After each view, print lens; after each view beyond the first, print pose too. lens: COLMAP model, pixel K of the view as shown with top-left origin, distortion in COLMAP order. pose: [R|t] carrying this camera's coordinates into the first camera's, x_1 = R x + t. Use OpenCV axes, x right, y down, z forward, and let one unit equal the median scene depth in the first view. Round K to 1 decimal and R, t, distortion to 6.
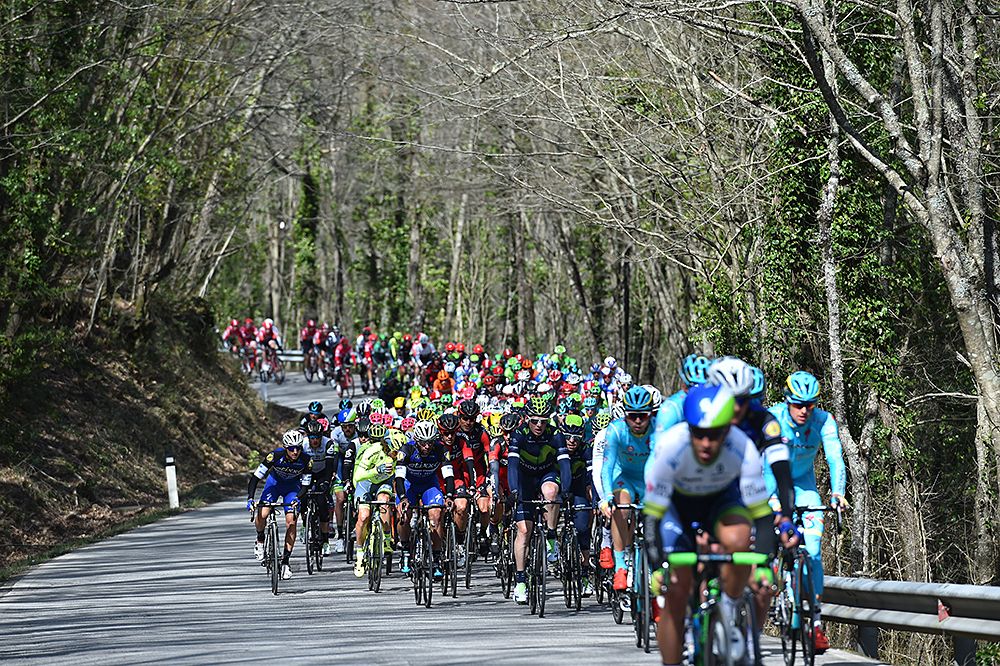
lens RADIAL K [[6039.5, 0, 498.2], [0, 6039.5, 337.7], [0, 0, 1]] dist [1.593003, 0.000000]
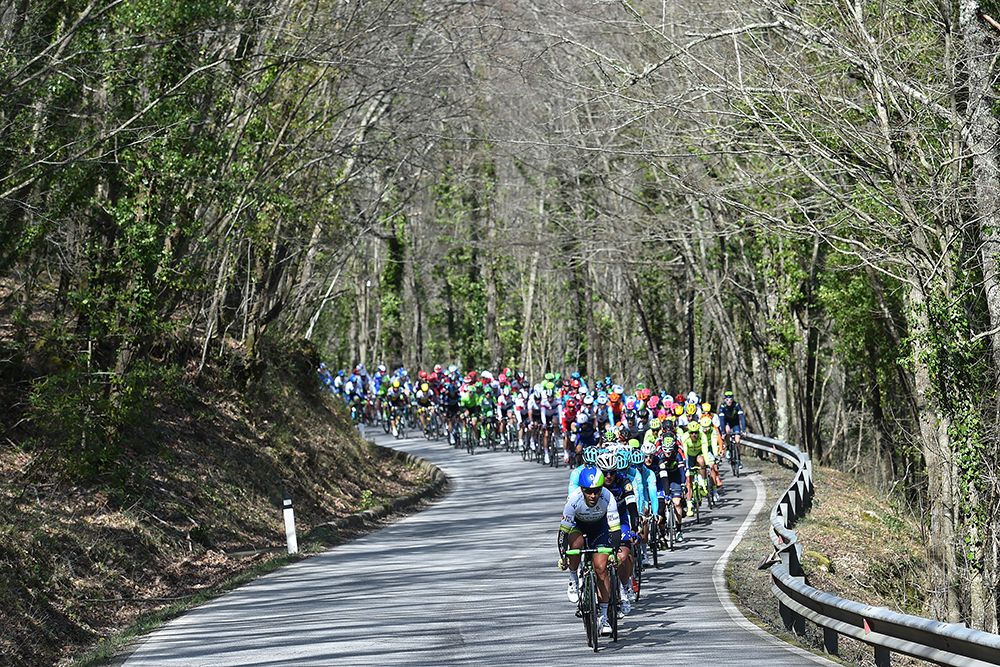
lens RADIAL K [[3365.8, 0, 501.4], [0, 3365.8, 332.5], [0, 0, 1]] dist [-0.102064, 0.000000]
pose [[0.999632, -0.009602, 0.025378, -0.031920], [0.010179, 0.999690, -0.022724, 0.005614], [-0.025152, 0.022974, 0.999420, 0.448802]]
